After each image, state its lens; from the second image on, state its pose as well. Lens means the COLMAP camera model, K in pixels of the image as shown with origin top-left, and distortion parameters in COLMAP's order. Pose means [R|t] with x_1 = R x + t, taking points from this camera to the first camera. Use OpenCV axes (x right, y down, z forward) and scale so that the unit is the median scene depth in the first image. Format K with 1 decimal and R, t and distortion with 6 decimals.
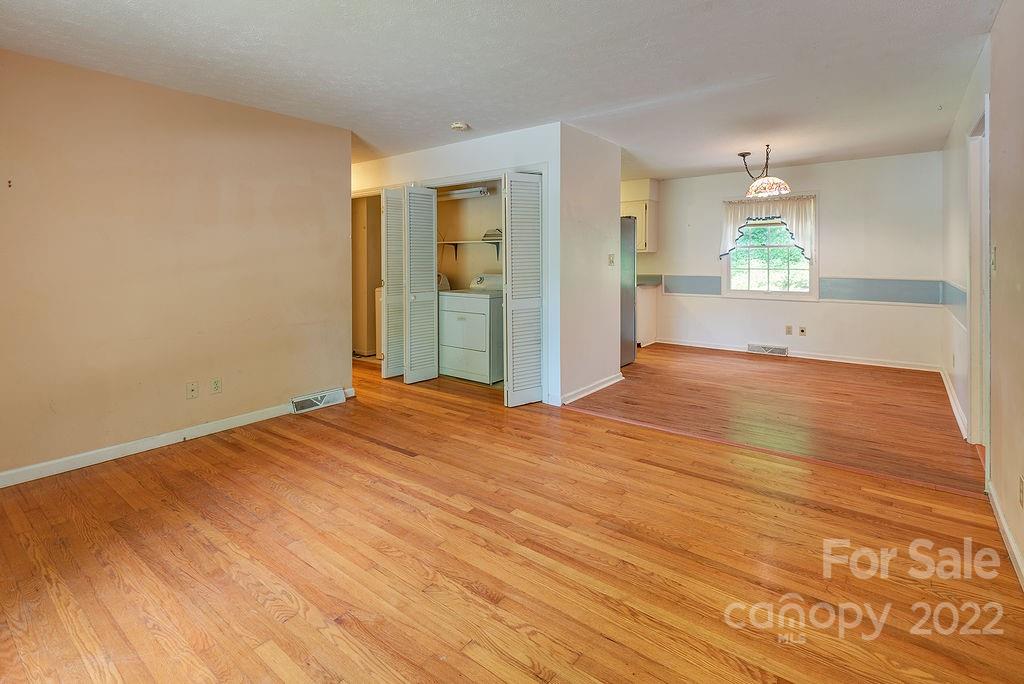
lens RADIAL K [[490.8, 0, 528.9], [0, 490.8, 263.5], [0, 0, 1]] dist [0.026010, -0.007747]
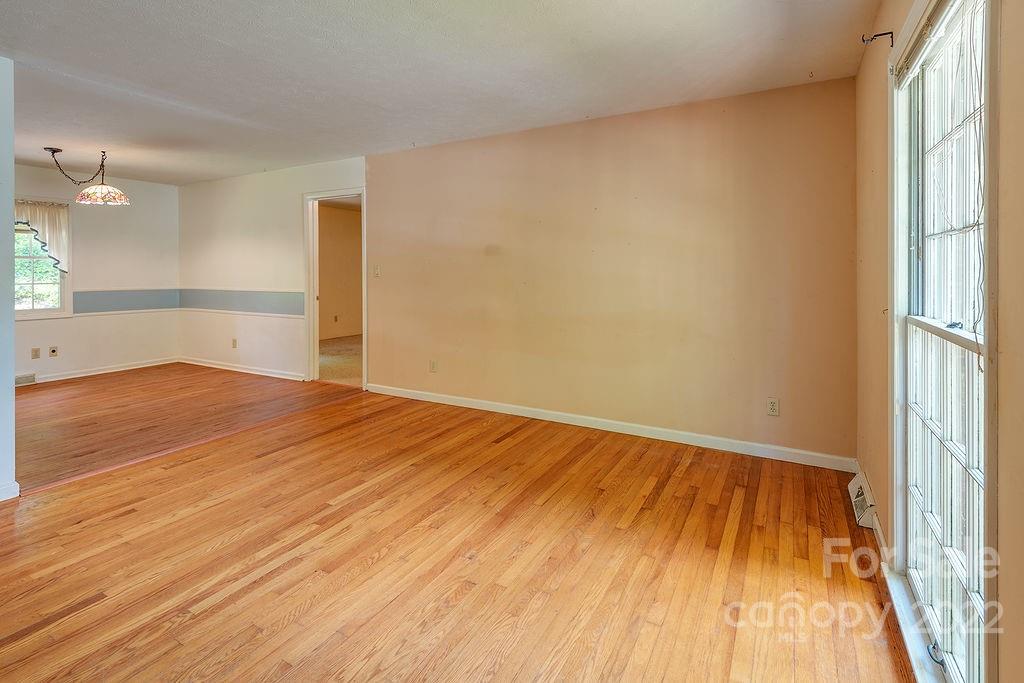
lens RADIAL K [[490.8, 0, 496.2], [0, 490.8, 271.3], [0, 0, 1]] dist [0.026010, -0.007747]
pose [[-0.110613, 0.000540, 0.993863, -0.440762], [0.012030, 0.999927, 0.000796, -0.001201], [-0.993791, 0.012044, -0.110611, 0.288525]]
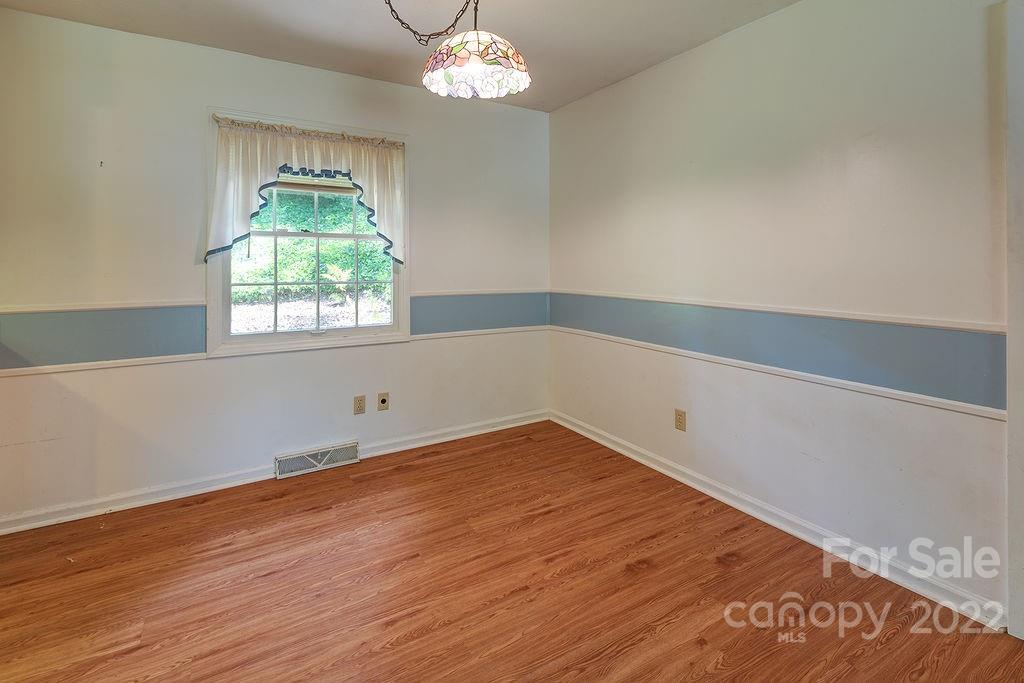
lens RADIAL K [[490.8, 0, 493.2], [0, 490.8, 261.2], [0, 0, 1]] dist [0.026010, -0.007747]
pose [[0.398484, 0.004167, 0.917166, 0.125453], [0.008268, 0.999933, -0.008135, -0.004407], [-0.917138, 0.010825, 0.398422, 0.680392]]
